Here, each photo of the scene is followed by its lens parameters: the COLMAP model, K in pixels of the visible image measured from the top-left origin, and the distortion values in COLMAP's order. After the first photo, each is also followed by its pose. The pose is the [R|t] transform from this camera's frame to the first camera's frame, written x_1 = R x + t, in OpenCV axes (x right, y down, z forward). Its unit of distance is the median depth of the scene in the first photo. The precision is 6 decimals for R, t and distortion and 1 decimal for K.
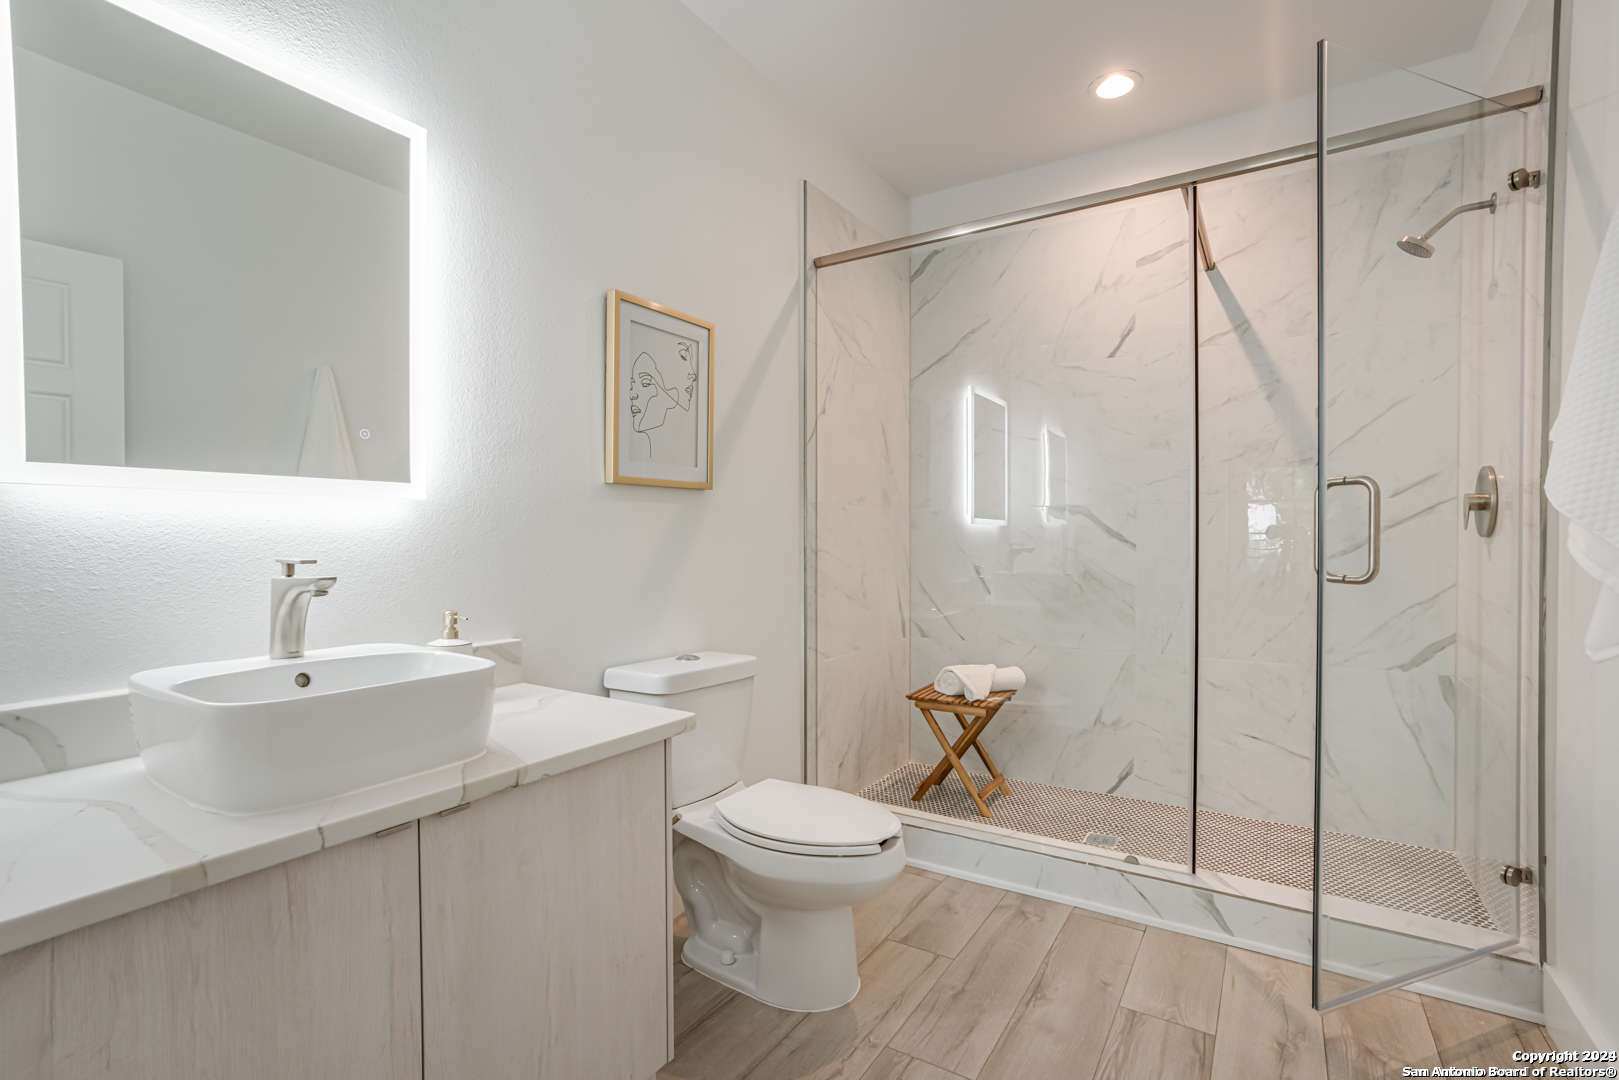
lens RADIAL K [[751.4, 0, 809.4], [0, 751.4, 542.9], [0, 0, 1]] dist [-0.045202, 0.018956]
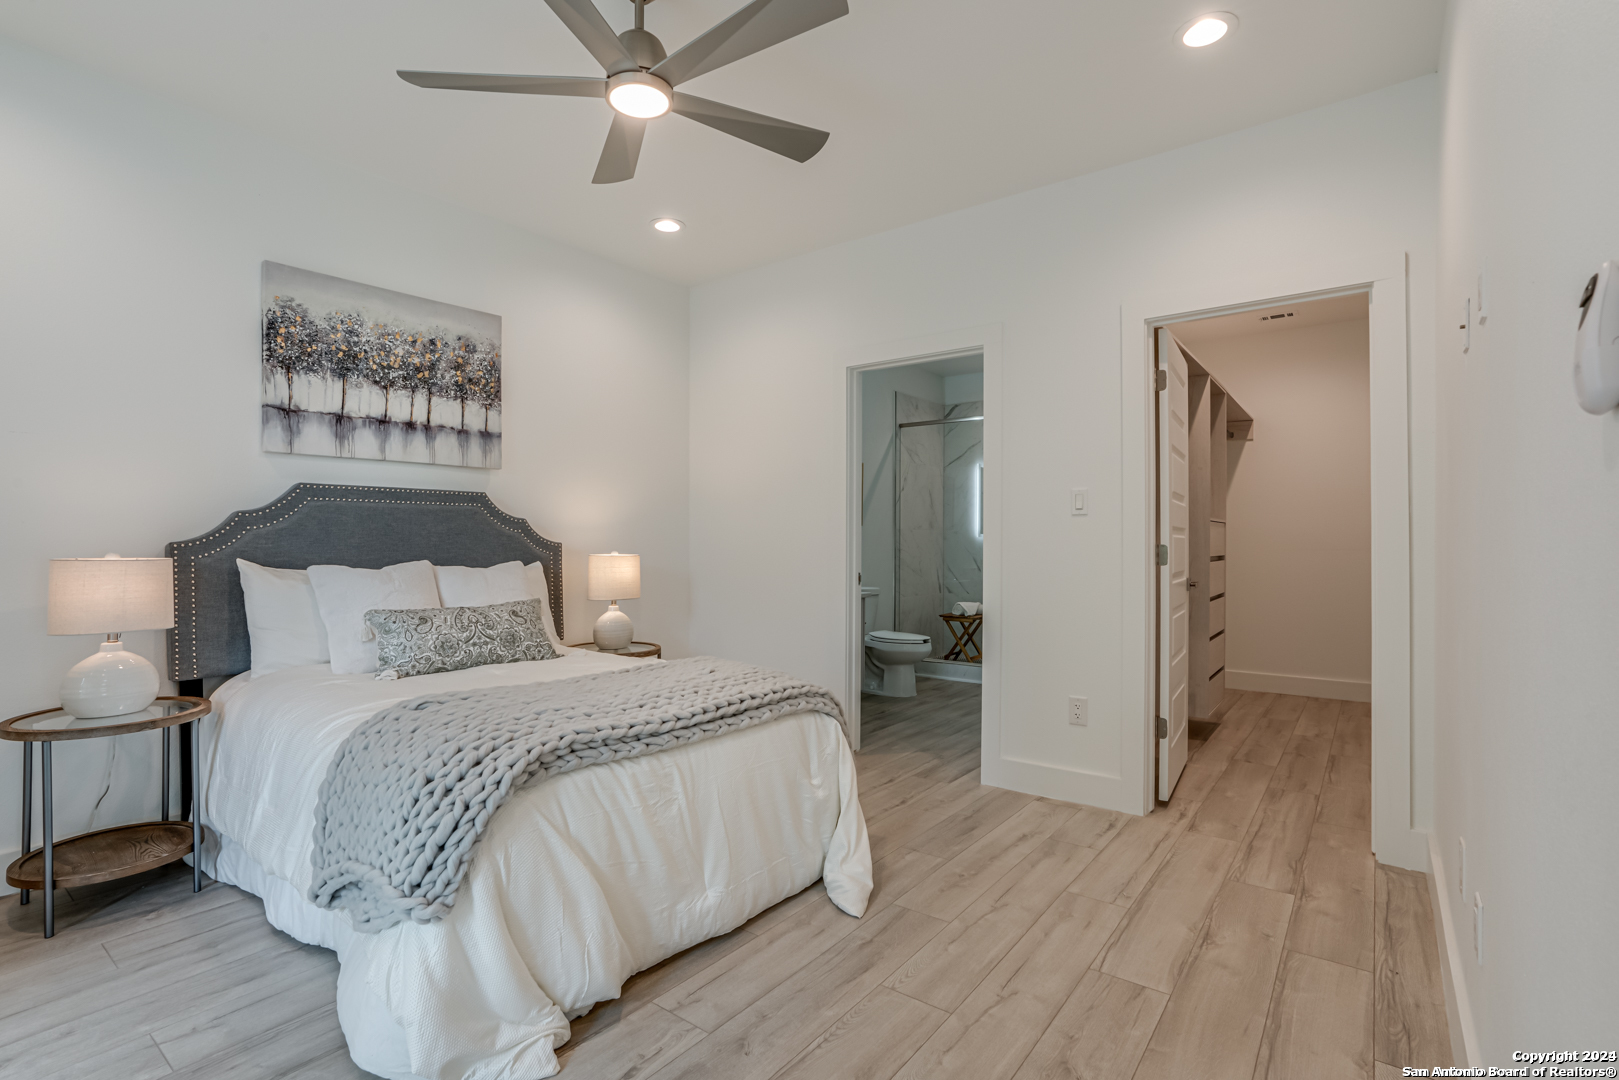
lens RADIAL K [[751.4, 0, 808.8], [0, 751.4, 540.5], [0, 0, 1]] dist [-0.045202, 0.018956]
pose [[0.996809, 0.007570, -0.079469, -0.083938], [-0.008365, 0.999918, -0.009681, 0.005411], [0.079390, 0.010315, 0.996790, -1.301771]]
